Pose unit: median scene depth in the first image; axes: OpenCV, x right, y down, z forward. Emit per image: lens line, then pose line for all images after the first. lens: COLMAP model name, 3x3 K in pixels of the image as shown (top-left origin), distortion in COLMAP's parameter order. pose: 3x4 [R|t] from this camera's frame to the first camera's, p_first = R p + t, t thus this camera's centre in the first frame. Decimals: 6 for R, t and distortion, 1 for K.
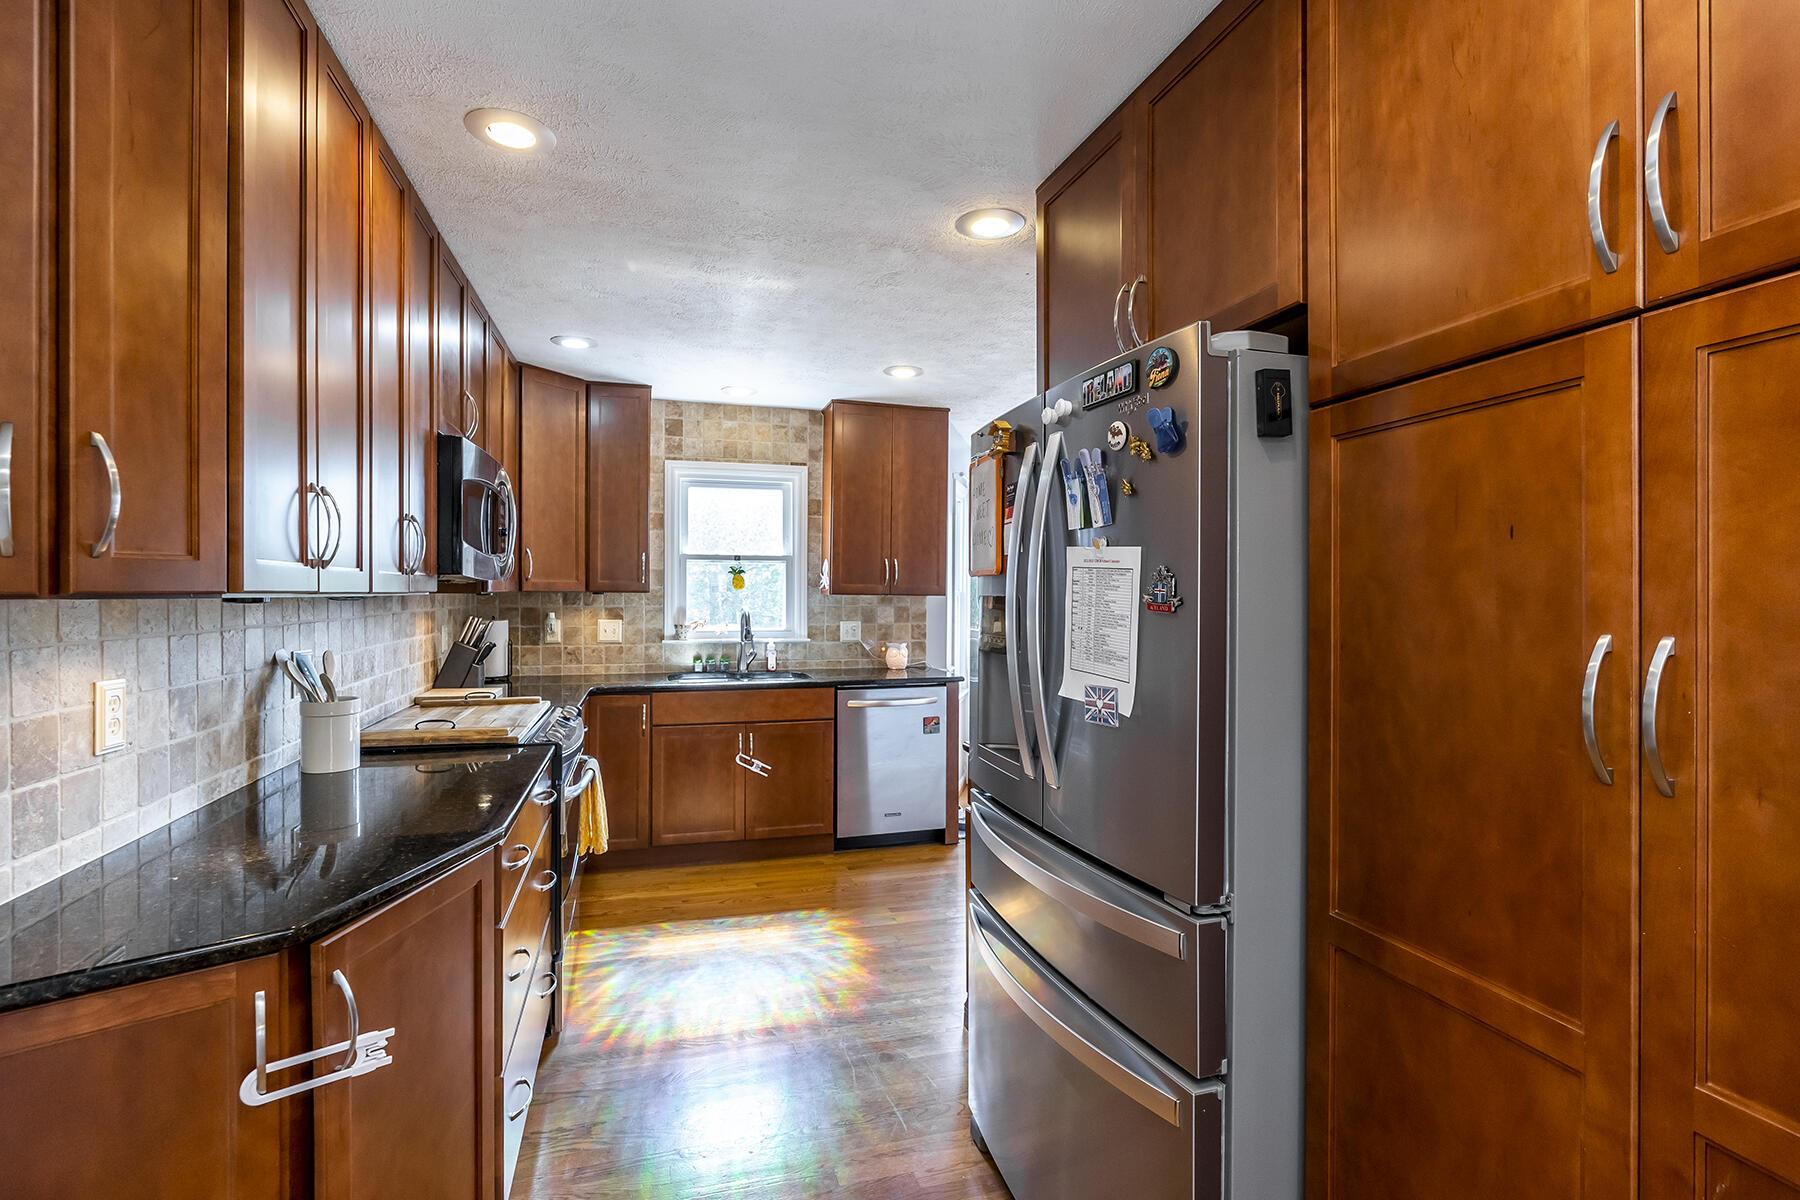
lens RADIAL K [[826.4, 0, 889.8], [0, 826.4, 598.8], [0, 0, 1]] dist [-0.002832, -0.000131]
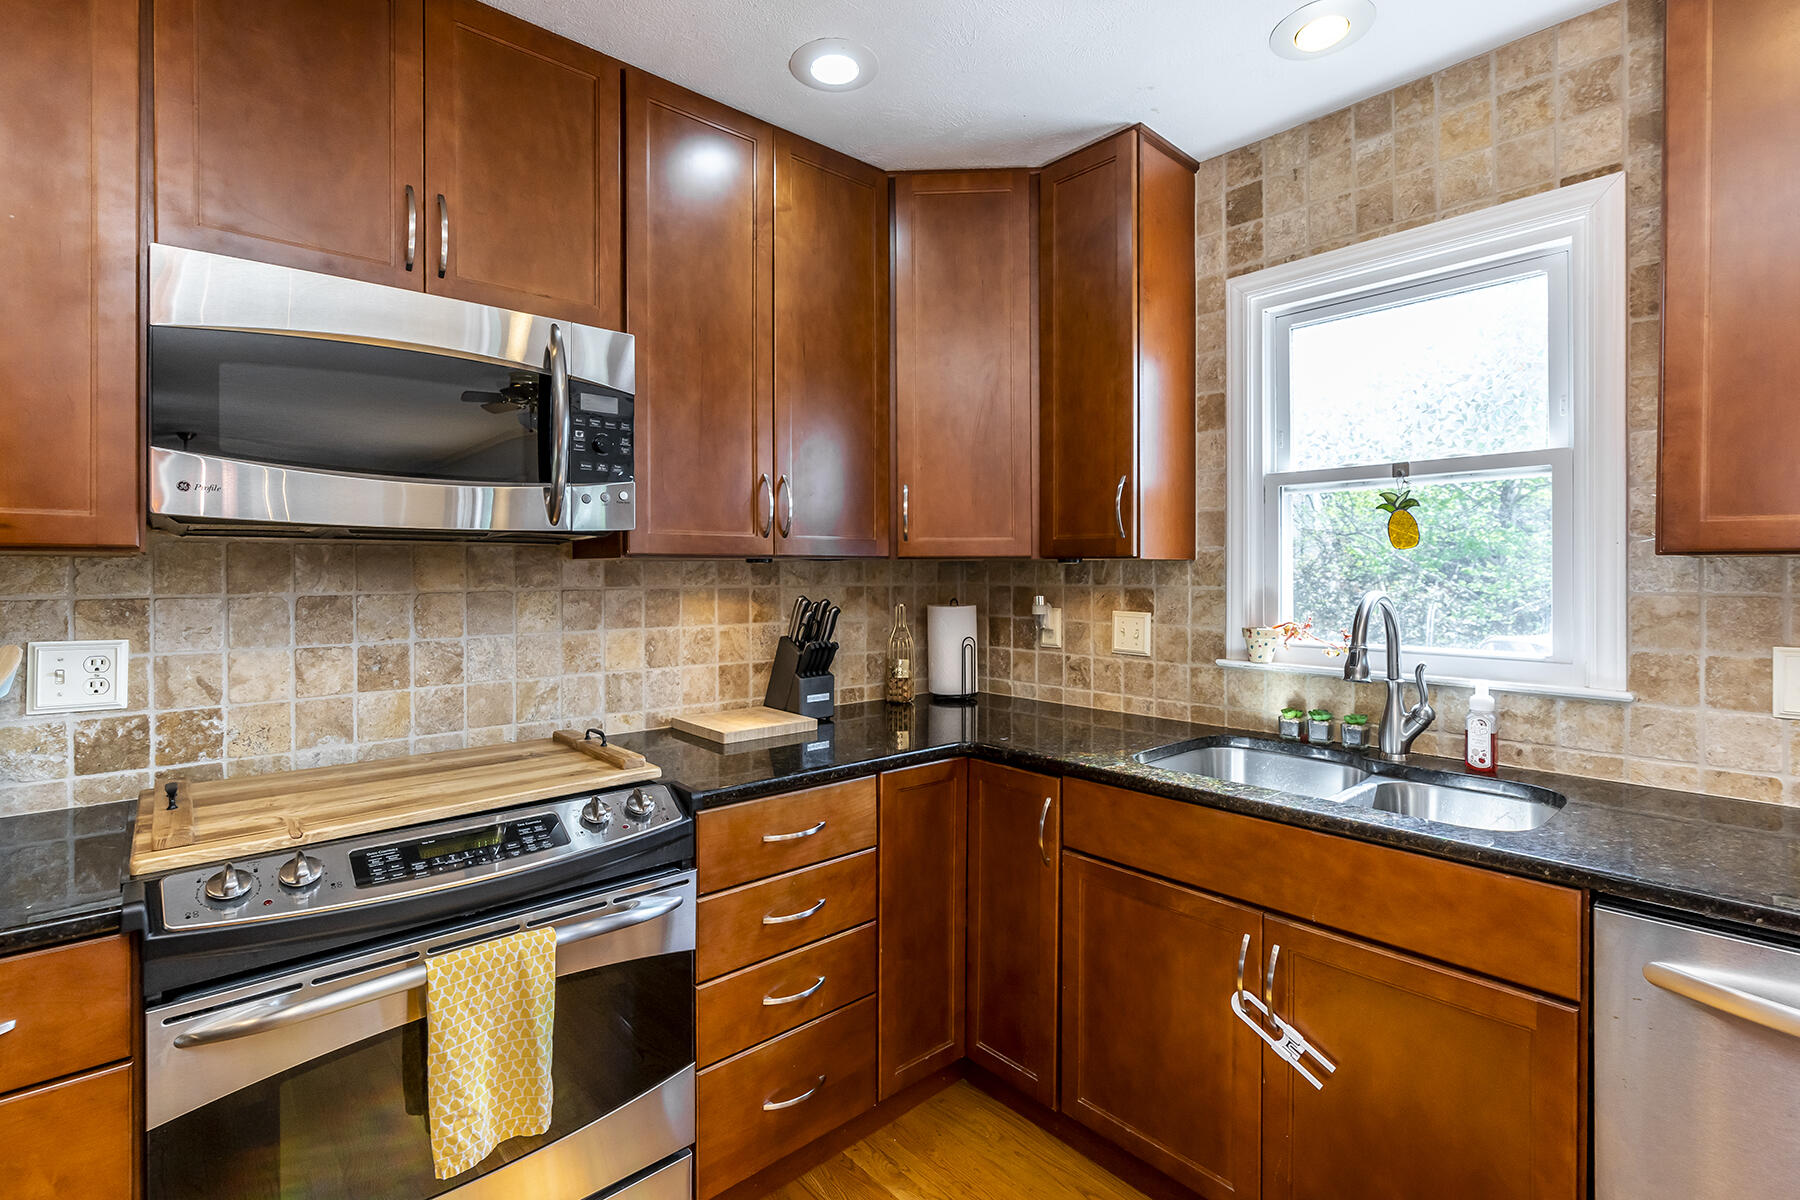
lens RADIAL K [[826.4, 0, 911.6], [0, 826.4, 576.2], [0, 0, 1]] dist [-0.002832, -0.000131]
pose [[0.437596, 0.001592, -0.899170, 0.076619], [0.004959, 0.999979, 0.004184, -0.000480], [0.899158, -0.006290, 0.437579, 0.629216]]
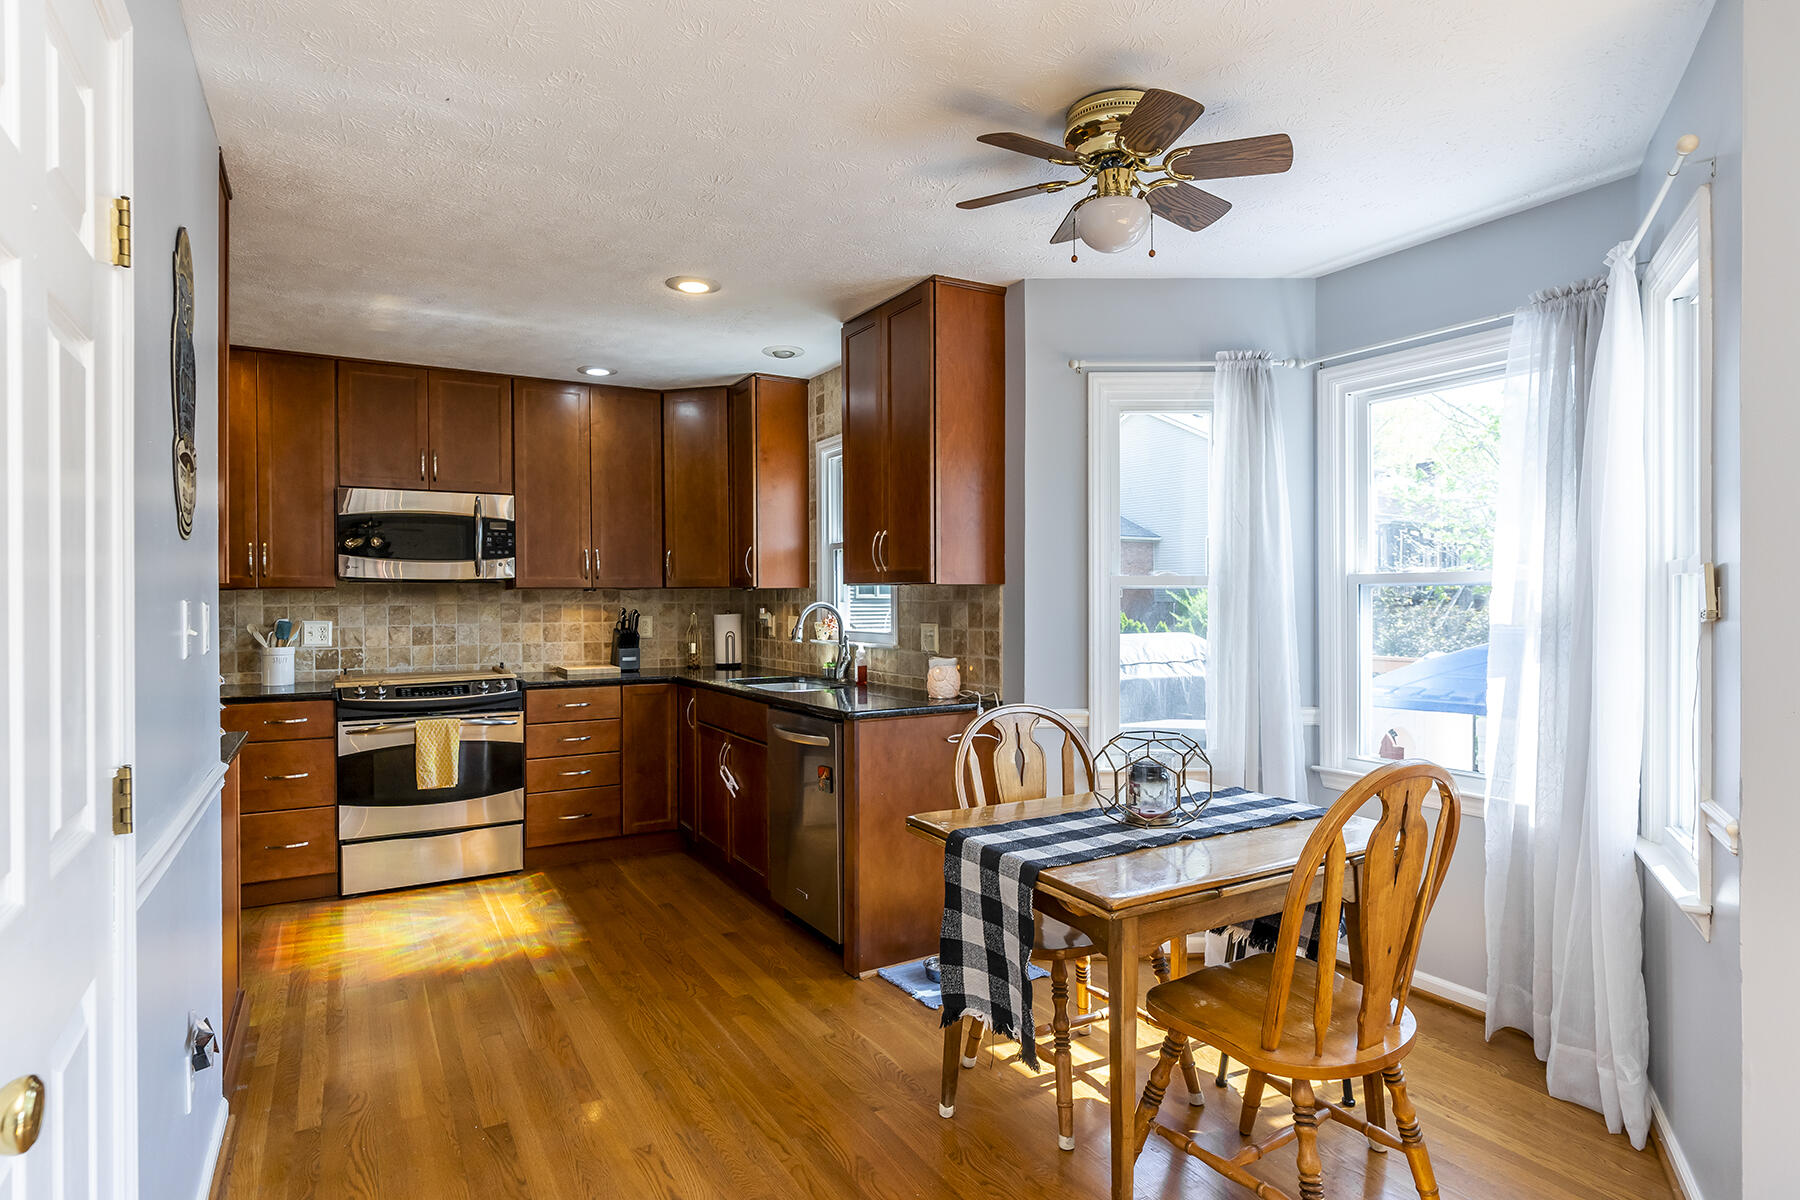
lens RADIAL K [[950.6, 0, 903.6], [0, 950.6, 604.4], [0, 0, 1]] dist [0.008618, -0.000083]
pose [[0.238442, 0.002297, -0.971154, 0.780486], [0.010213, 0.999936, 0.004873, 0.007458], [0.971103, -0.011081, 0.238403, 0.842846]]
